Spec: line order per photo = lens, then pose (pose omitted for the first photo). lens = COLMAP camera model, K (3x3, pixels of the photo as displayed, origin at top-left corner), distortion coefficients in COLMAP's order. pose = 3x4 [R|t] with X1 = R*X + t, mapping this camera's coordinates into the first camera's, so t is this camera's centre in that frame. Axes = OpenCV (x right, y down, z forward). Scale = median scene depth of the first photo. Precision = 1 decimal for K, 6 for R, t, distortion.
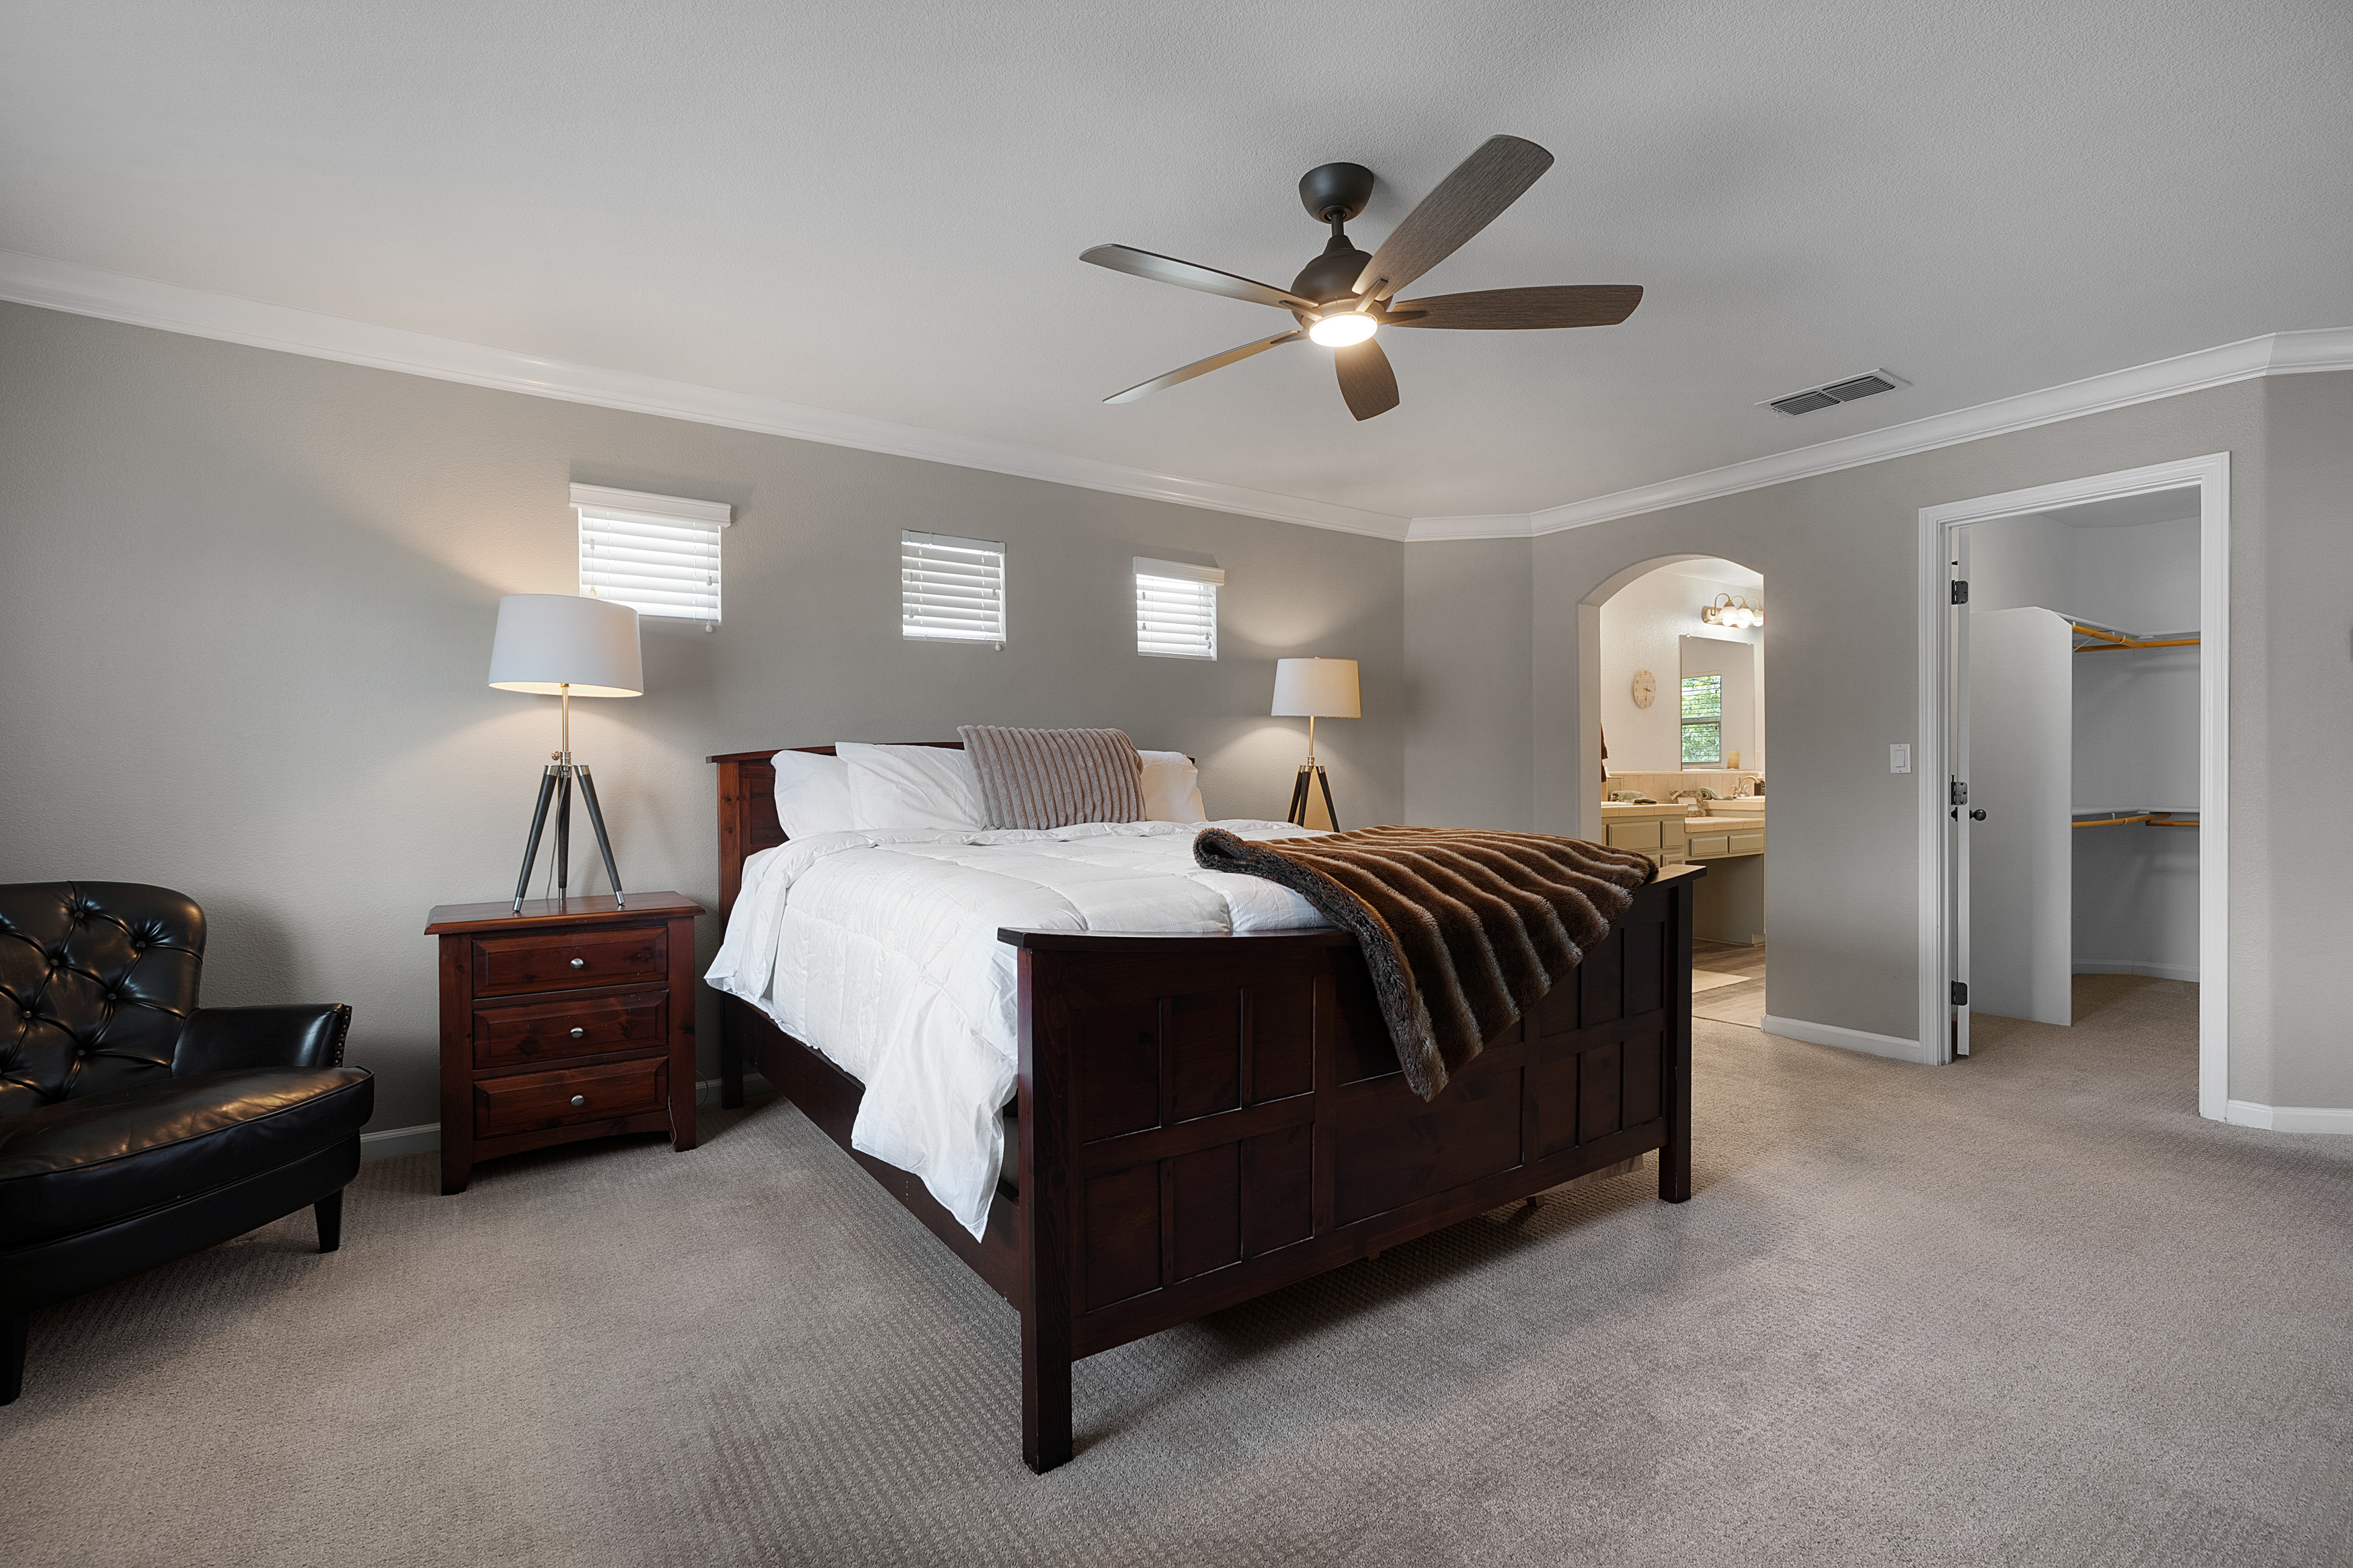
lens RADIAL K [[1104.1, 0, 1192.5], [0, 1104.1, 789.7], [0, 0, 1]] dist [0.000179, -0.000316]
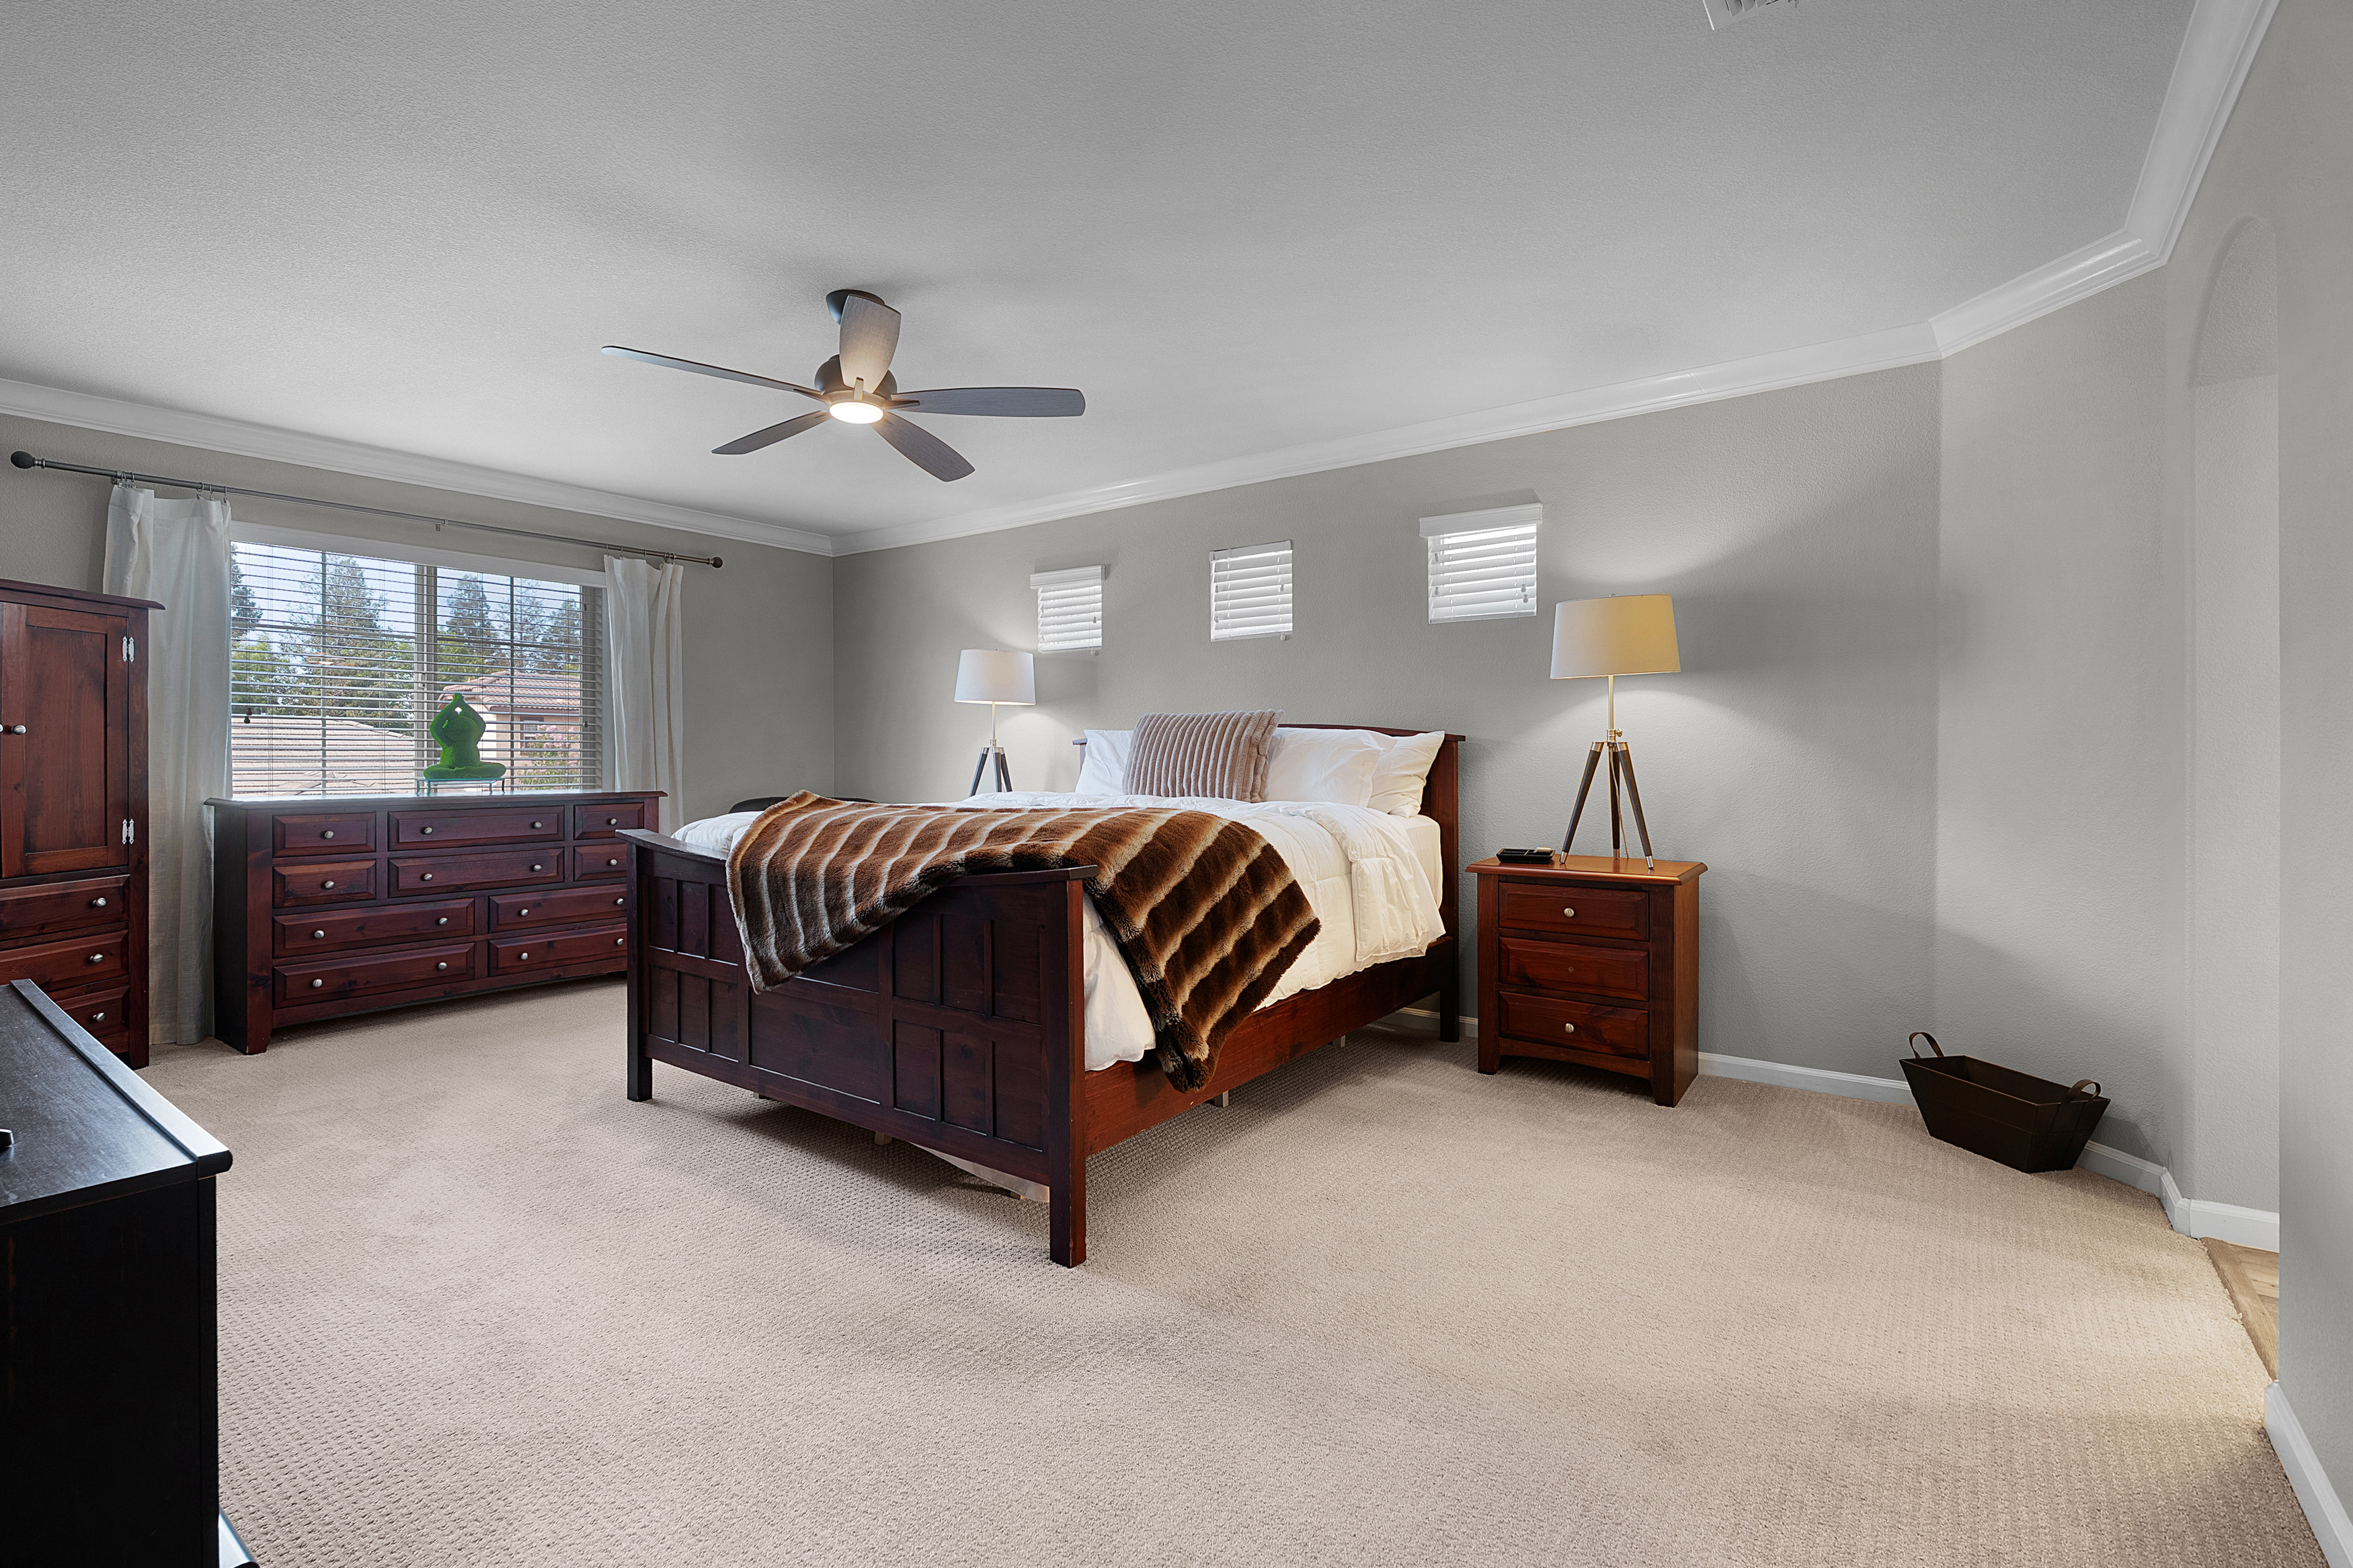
lens RADIAL K [[1104.1, 0, 1161.0], [0, 1104.1, 783.5], [0, 0, 1]] dist [0.000179, -0.000316]
pose [[0.282900, 0.031580, -0.958629, 0.745340], [-0.010285, 0.999500, 0.029892, -0.011192], [0.959094, 0.001403, 0.283083, 0.490912]]
